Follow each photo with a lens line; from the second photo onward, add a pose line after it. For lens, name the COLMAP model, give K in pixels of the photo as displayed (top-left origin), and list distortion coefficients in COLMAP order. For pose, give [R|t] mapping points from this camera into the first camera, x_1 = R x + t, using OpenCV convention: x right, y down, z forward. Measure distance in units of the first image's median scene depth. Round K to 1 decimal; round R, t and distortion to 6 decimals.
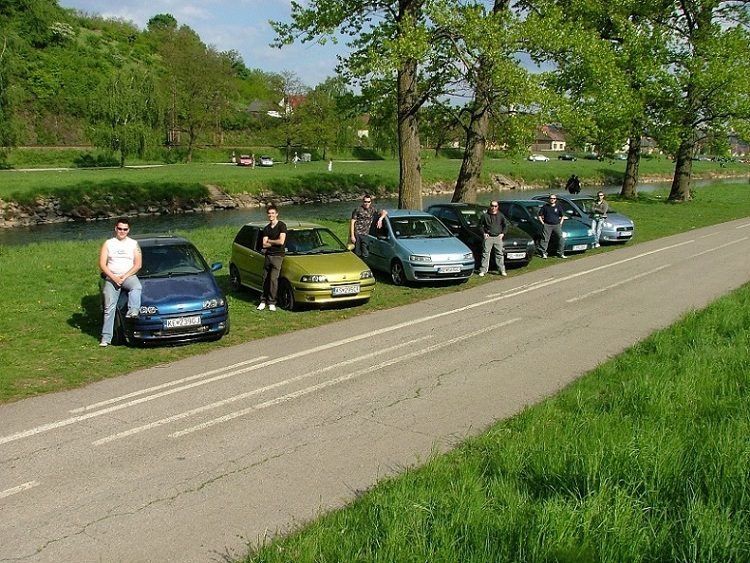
lens RADIAL K [[817.9, 0, 373.8], [0, 817.9, 304.4], [0, 0, 1]] dist [-0.215384, 0.271547]
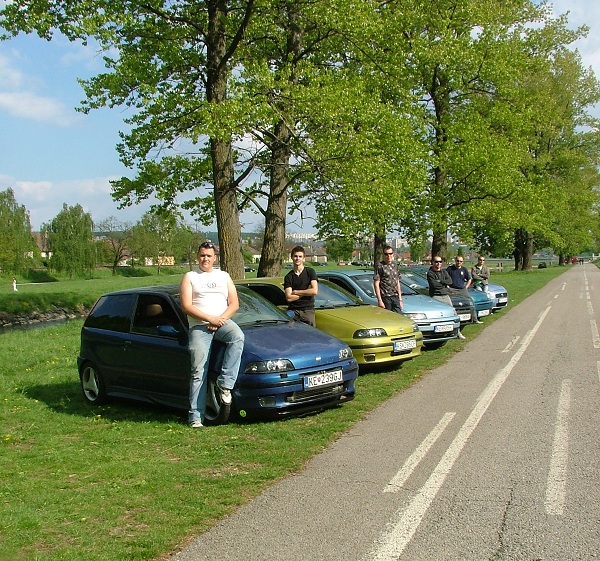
lens RADIAL K [[870.8, 0, 298.8], [0, 870.8, 341.7], [0, 0, 1]] dist [-0.266031, 0.497206]
pose [[0.948008, -0.070058, 0.310439, -0.170830], [0.102770, 0.990600, -0.090281, 0.019445], [-0.301196, 0.117491, 0.946297, 0.098972]]
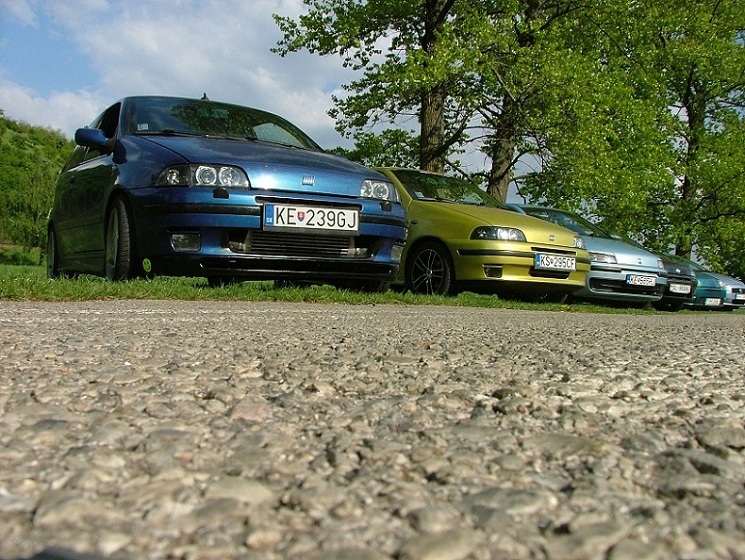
lens RADIAL K [[820.7, 0, 367.5], [0, 820.7, 296.6], [0, 0, 1]] dist [-0.230648, 0.309528]
pose [[0.994282, 0.046206, 0.096271, -0.085566], [-0.028649, 0.983911, -0.176350, 0.041506], [-0.102871, 0.172584, 0.979608, 0.225607]]
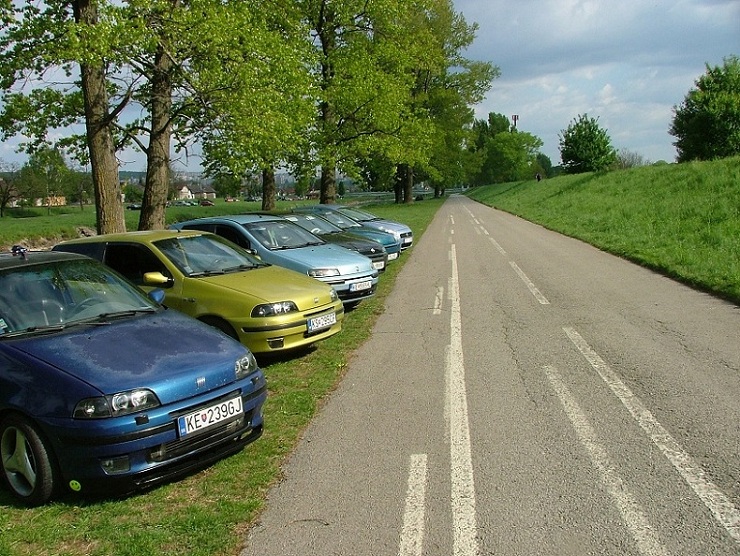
lens RADIAL K [[815.2, 0, 365.0], [0, 815.2, 294.5], [0, 0, 1]] dist [-0.230648, 0.309528]
pose [[0.858844, -0.112551, 0.499719, -0.129296], [0.150263, 0.988001, -0.035723, -0.004775], [-0.489702, 0.105770, 0.865450, 0.204875]]
